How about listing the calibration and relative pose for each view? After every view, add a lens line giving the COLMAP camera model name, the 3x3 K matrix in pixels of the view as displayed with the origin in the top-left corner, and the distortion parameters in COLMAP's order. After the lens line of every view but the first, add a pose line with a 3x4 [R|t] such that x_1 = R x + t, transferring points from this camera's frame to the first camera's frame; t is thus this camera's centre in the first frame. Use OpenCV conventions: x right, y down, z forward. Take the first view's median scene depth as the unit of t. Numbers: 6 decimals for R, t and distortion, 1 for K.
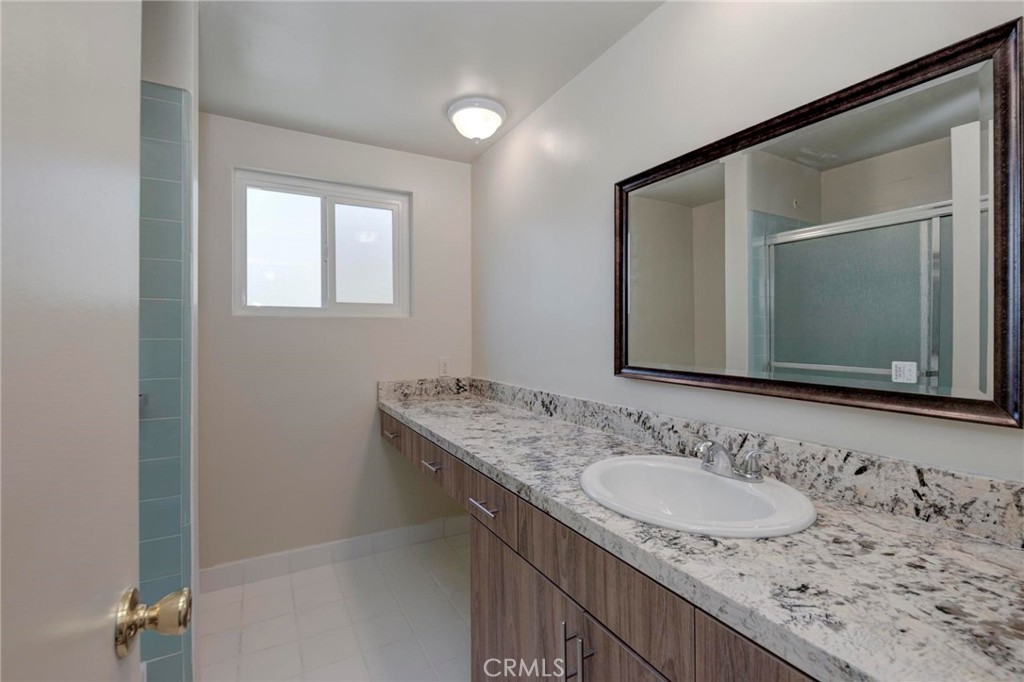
lens RADIAL K [[455.1, 0, 513.2], [0, 455.1, 330.9], [0, 0, 1]] dist [0.000643, -0.000700]
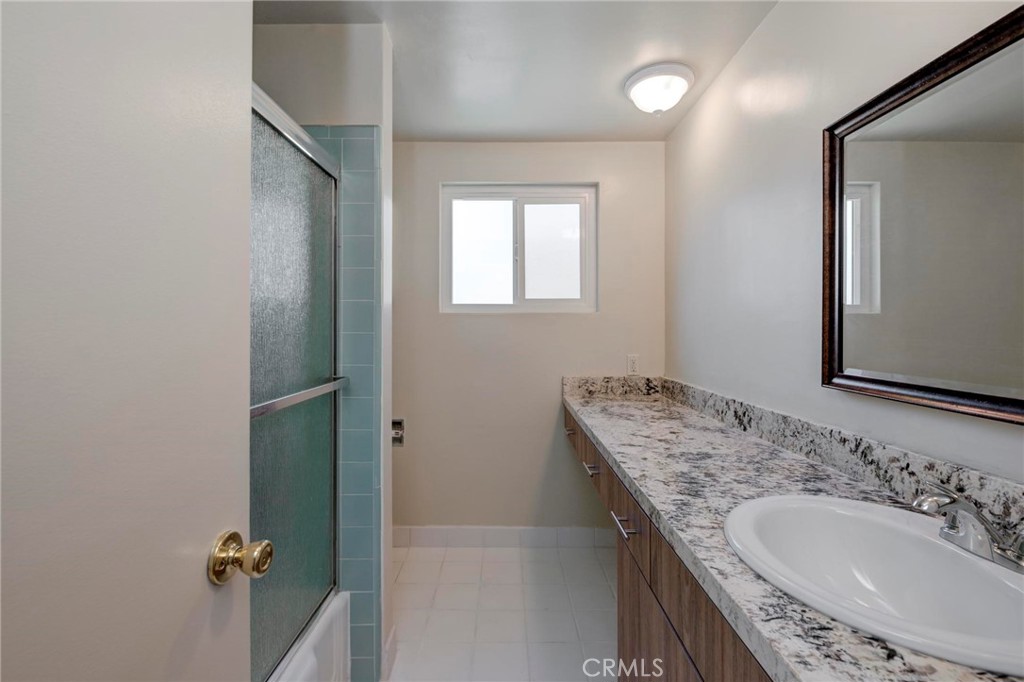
lens RADIAL K [[462.0, 0, 508.4], [0, 462.0, 328.8], [0, 0, 1]] dist [0.004551, -0.006161]
pose [[0.871732, 0.002868, -0.489974, 0.150111], [-0.000098, 0.999984, 0.005679, -0.000659], [0.489983, -0.004902, 0.871718, 0.086088]]
